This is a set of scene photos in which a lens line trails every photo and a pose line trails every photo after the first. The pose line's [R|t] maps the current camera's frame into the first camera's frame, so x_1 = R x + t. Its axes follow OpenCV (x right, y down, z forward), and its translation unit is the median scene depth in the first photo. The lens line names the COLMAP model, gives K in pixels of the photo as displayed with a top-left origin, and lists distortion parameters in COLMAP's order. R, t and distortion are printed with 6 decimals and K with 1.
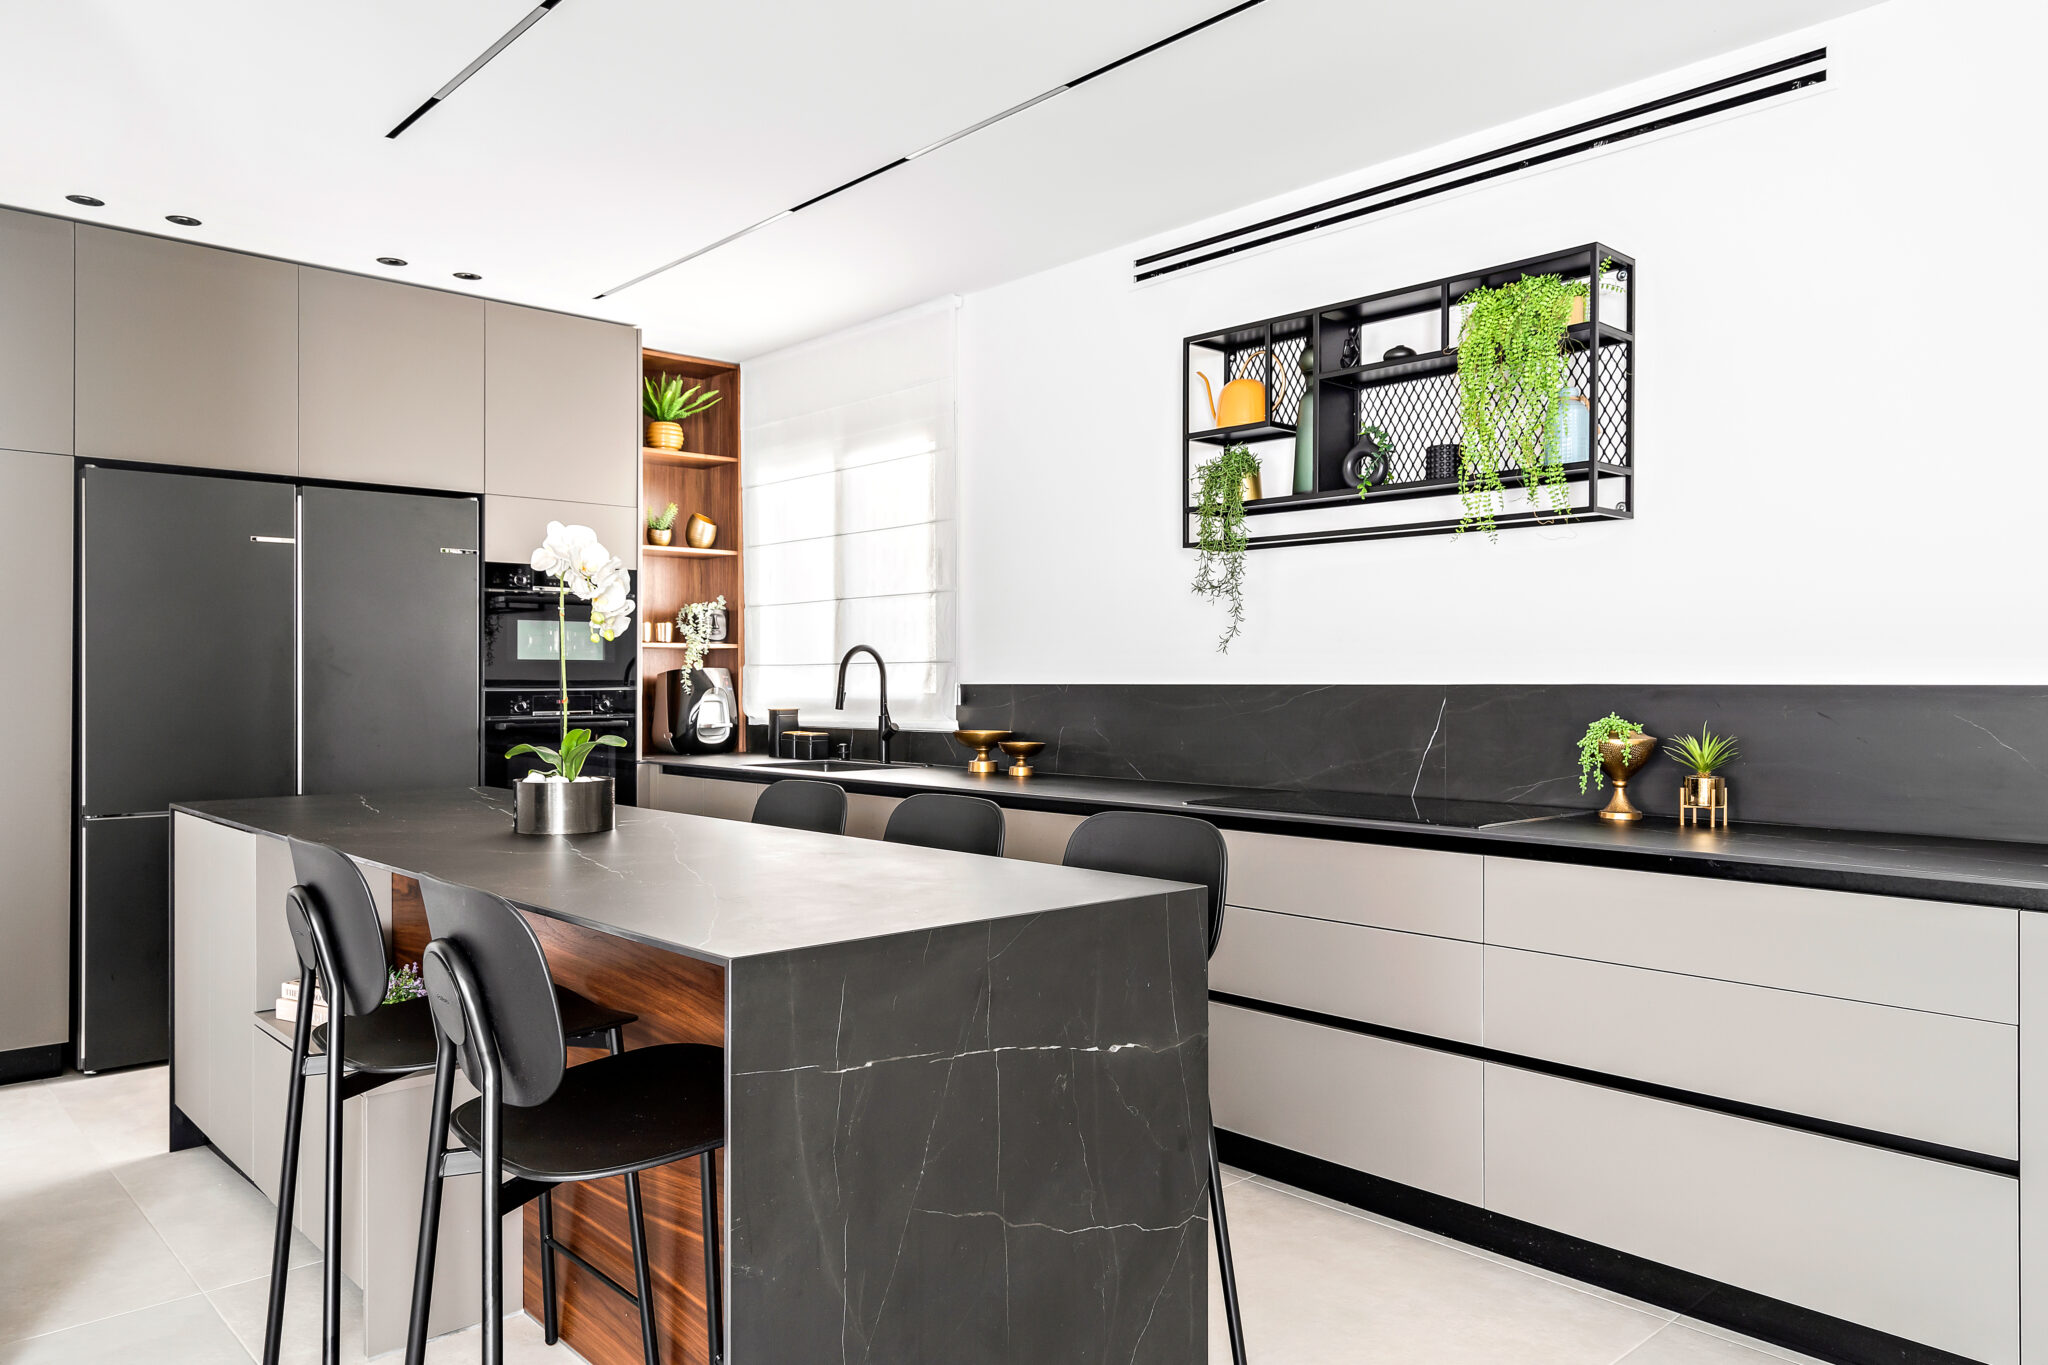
lens RADIAL K [[1392.9, 0, 1017.3], [0, 1392.9, 683.0], [0, 0, 1]] dist [0.003620, 0.006776]
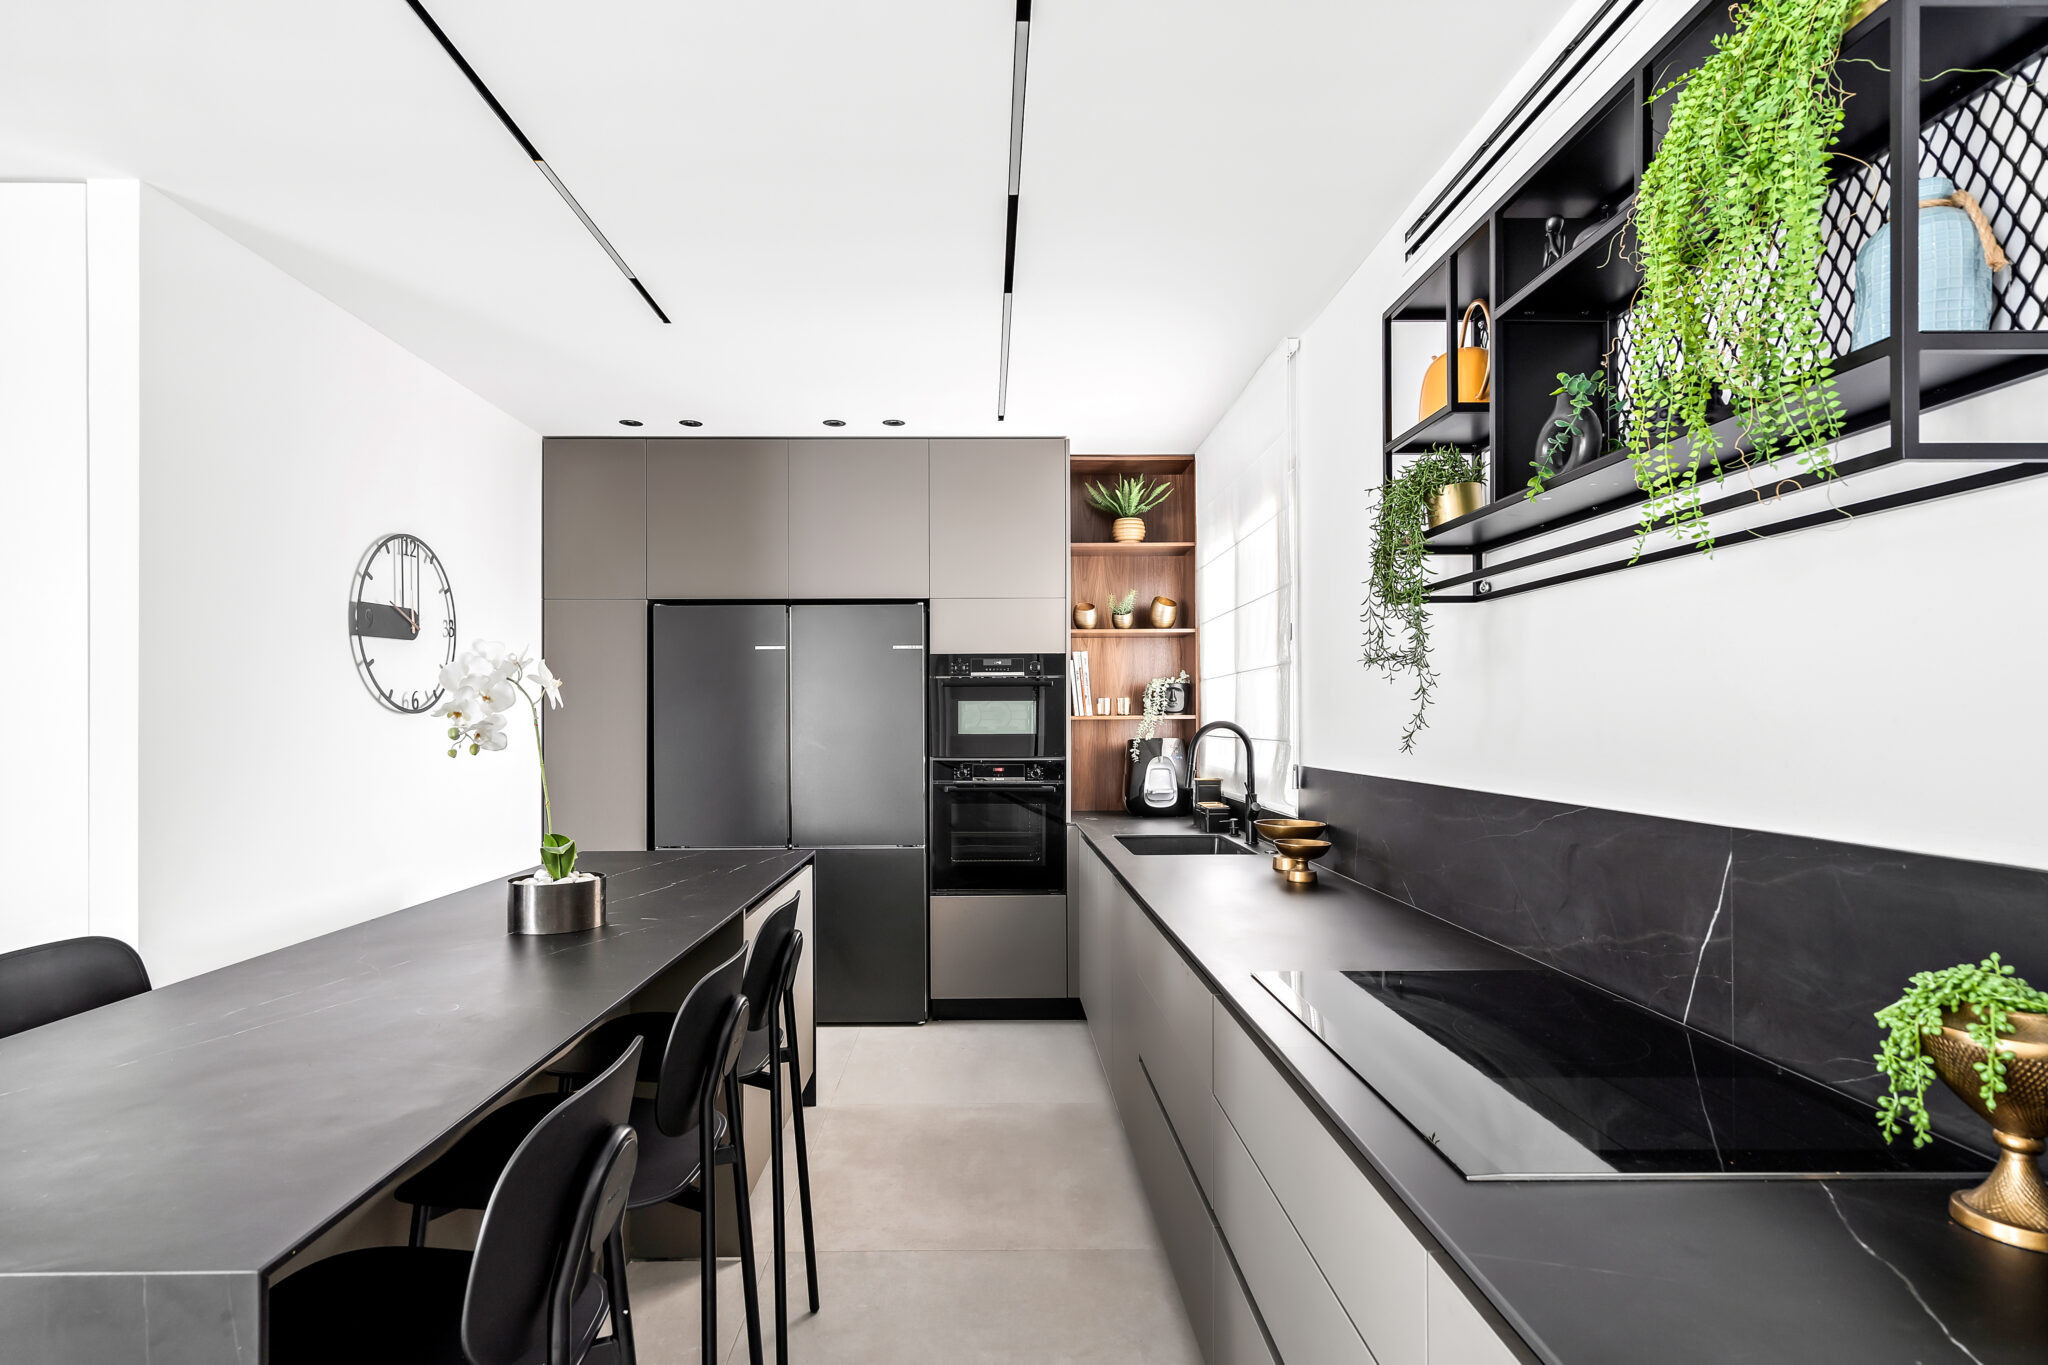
lens RADIAL K [[1032.4, 0, 979.2], [0, 1032.4, 713.9], [0, 0, 1]] dist [0.012121, -0.000895]
pose [[0.743900, -0.007003, -0.668254, 0.307032], [0.003162, 0.999971, -0.006959, -0.034784], [0.668283, 0.003063, 0.743901, 0.436430]]
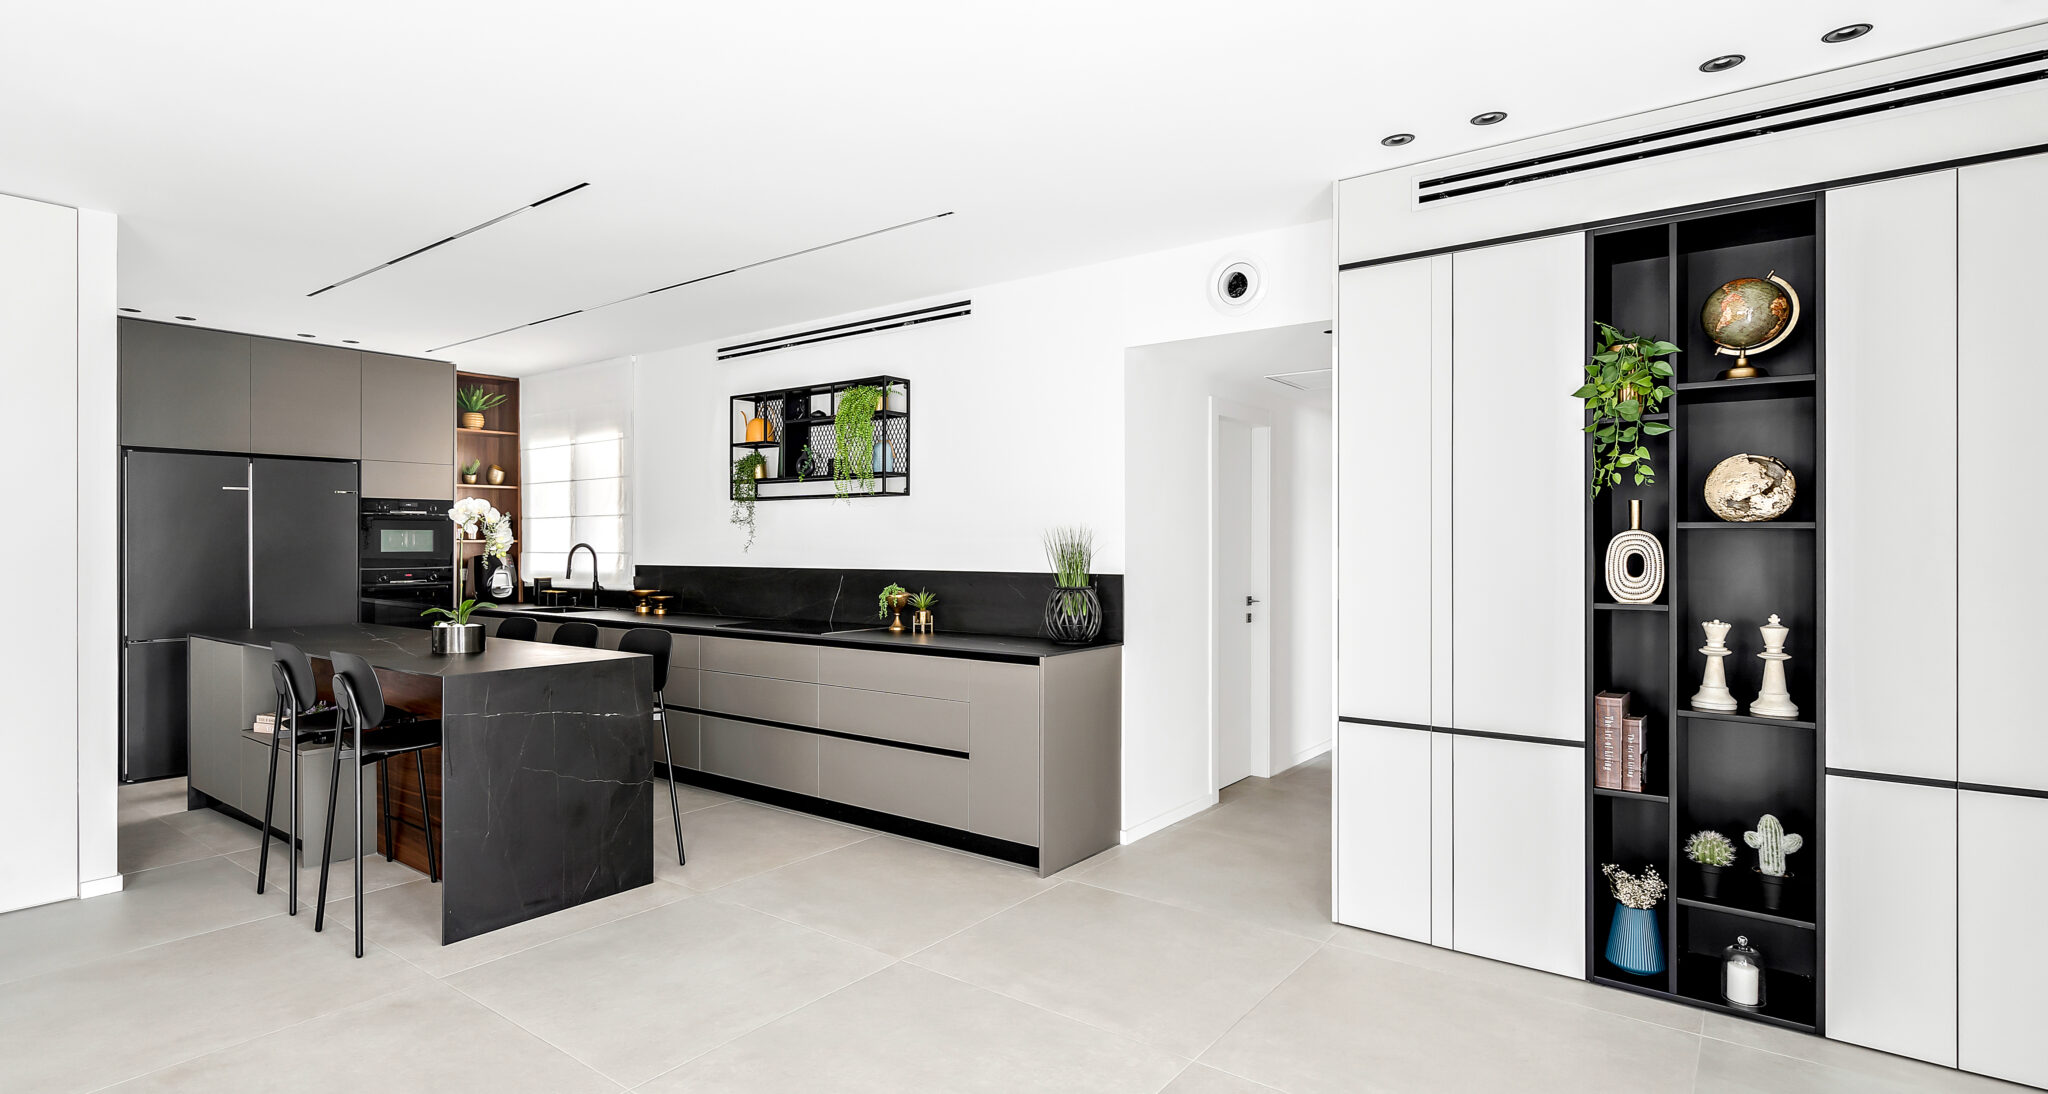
lens RADIAL K [[1010.4, 0, 921.3], [0, 1010.4, 545.0], [0, 0, 1]] dist [0.004821, 0.002596]
pose [[0.990648, -0.001513, 0.136435, 0.184371], [0.001786, 0.999997, -0.001878, -0.027380], [-0.136432, 0.002104, 0.990647, -0.464682]]
